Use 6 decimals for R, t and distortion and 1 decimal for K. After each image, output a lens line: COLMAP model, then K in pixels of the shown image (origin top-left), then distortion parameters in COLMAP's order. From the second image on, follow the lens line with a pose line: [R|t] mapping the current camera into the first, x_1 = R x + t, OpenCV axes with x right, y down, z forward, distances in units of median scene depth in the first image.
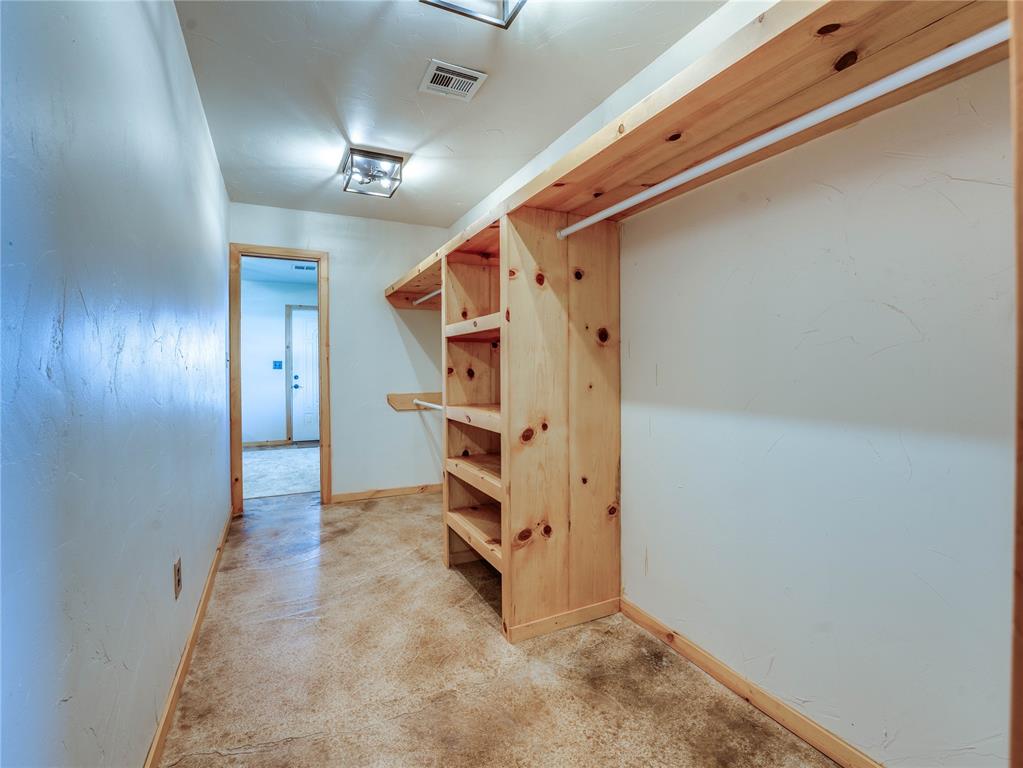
lens RADIAL K [[474.7, 0, 506.1], [0, 474.7, 374.5], [0, 0, 1]] dist [-0.030256, -0.002857]
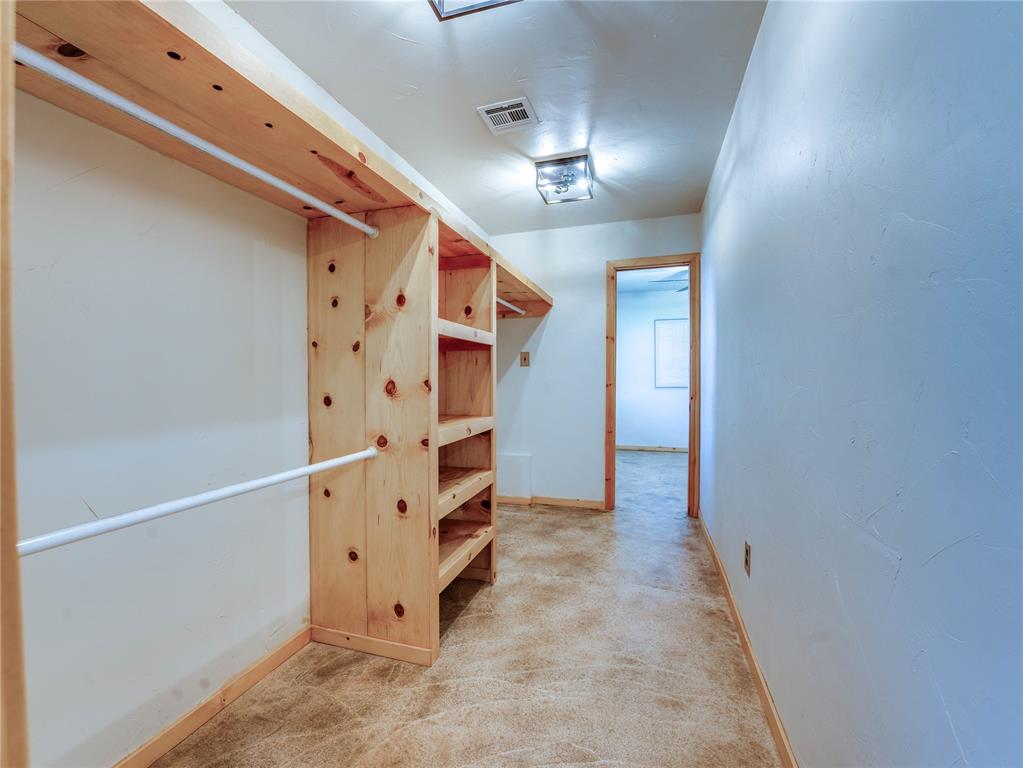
lens RADIAL K [[474.7, 0, 506.0], [0, 474.7, 386.5], [0, 0, 1]] dist [-0.030256, -0.002857]
pose [[-0.740508, -0.006066, 0.672020, -0.913806], [0.015942, 0.999519, 0.026589, -0.016127], [-0.671858, 0.030403, -0.740056, 1.962758]]
